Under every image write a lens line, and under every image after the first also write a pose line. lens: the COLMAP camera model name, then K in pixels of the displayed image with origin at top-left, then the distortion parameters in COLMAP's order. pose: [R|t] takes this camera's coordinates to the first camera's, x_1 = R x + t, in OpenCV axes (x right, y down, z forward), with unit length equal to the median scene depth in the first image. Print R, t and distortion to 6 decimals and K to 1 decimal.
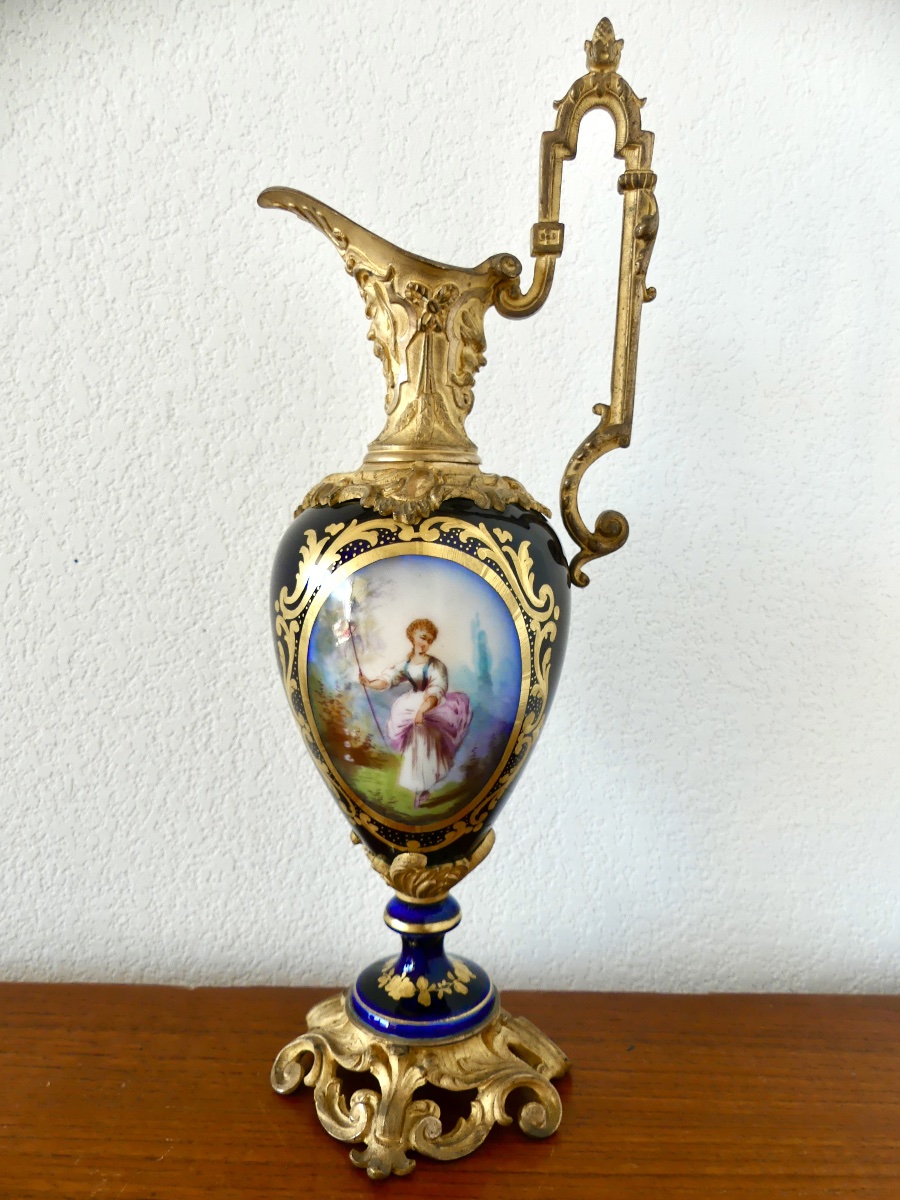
lens RADIAL K [[1011.6, 0, 450.0], [0, 1011.6, 600.0], [0, 0, 1]] dist [0.001716, 0.002245]
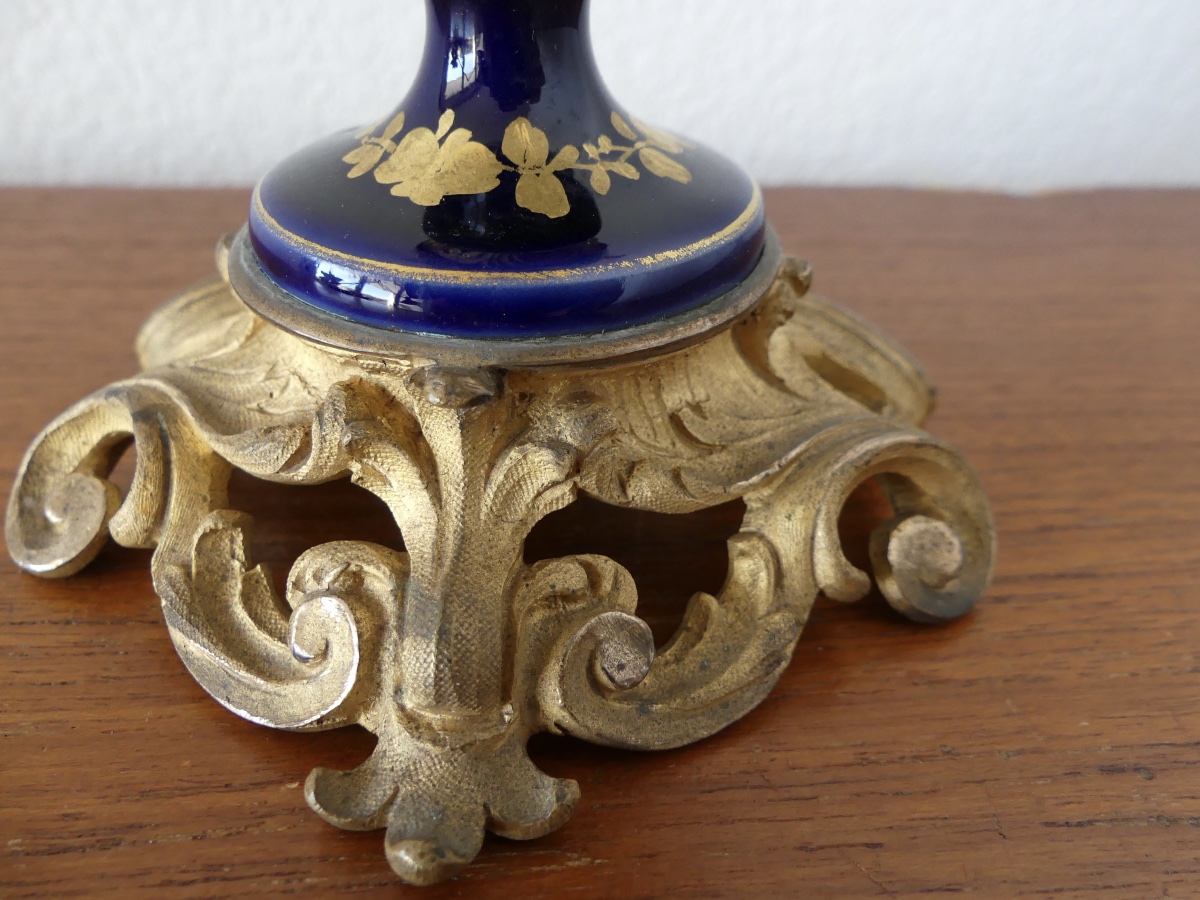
lens RADIAL K [[884.6, 0, 600.0], [0, 884.6, 450.0], [0, 0, 1]] dist [-0.064862, -0.000051]
pose [[0.975311, -0.091362, 0.201052, -0.061527], [-0.000001, 0.910407, 0.413713, 0.367502], [-0.220837, -0.403499, 0.887930, 0.792121]]
